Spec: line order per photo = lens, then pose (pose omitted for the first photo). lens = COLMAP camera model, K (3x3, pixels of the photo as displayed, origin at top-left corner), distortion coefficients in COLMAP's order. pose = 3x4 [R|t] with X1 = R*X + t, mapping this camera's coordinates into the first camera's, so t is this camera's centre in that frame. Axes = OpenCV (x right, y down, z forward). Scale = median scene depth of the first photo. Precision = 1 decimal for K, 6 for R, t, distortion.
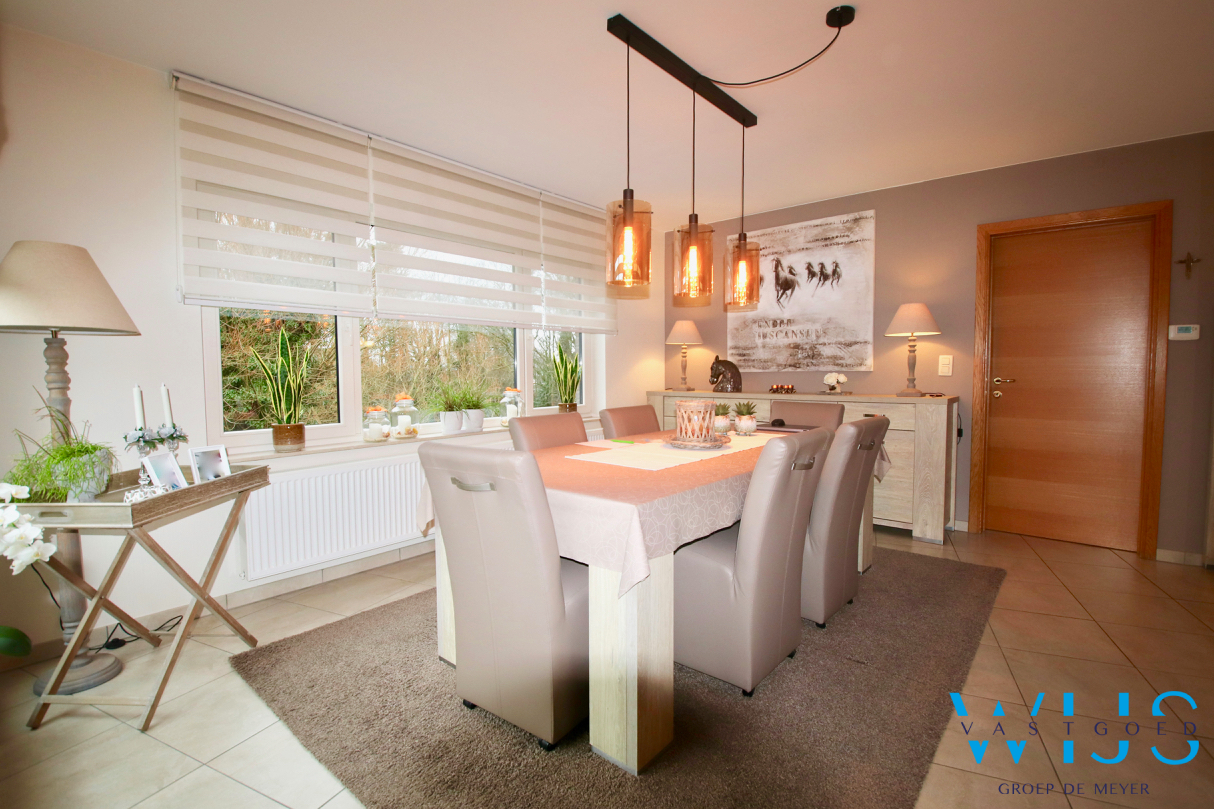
lens RADIAL K [[559.2, 0, 607.7], [0, 559.2, 400.6], [0, 0, 1]] dist [-0.001535, -0.000264]
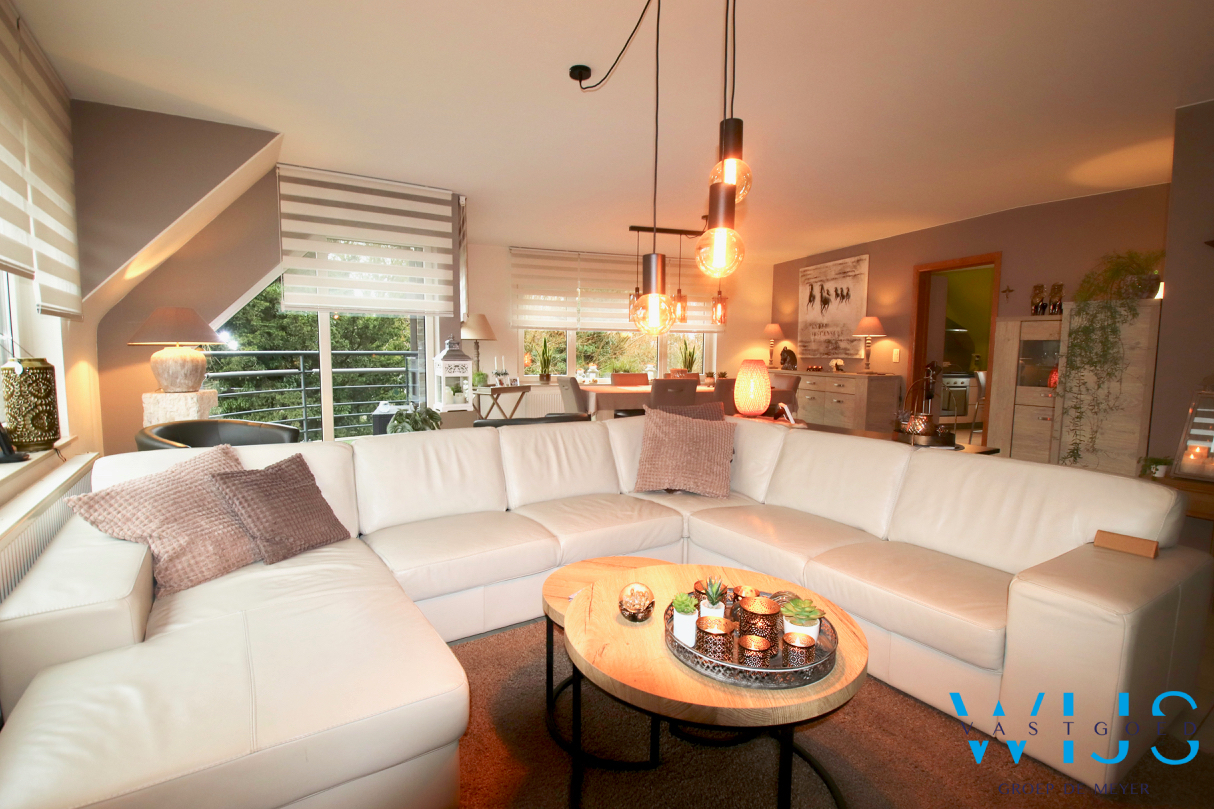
lens RADIAL K [[573.1, 0, 605.8], [0, 573.1, 398.9], [0, 0, 1]] dist [0.001432, -0.020739]
pose [[0.867302, 0.056753, -0.494536, 0.614759], [-0.045212, 0.998354, 0.035279, 0.034669], [0.495724, -0.008238, 0.868441, -0.706213]]
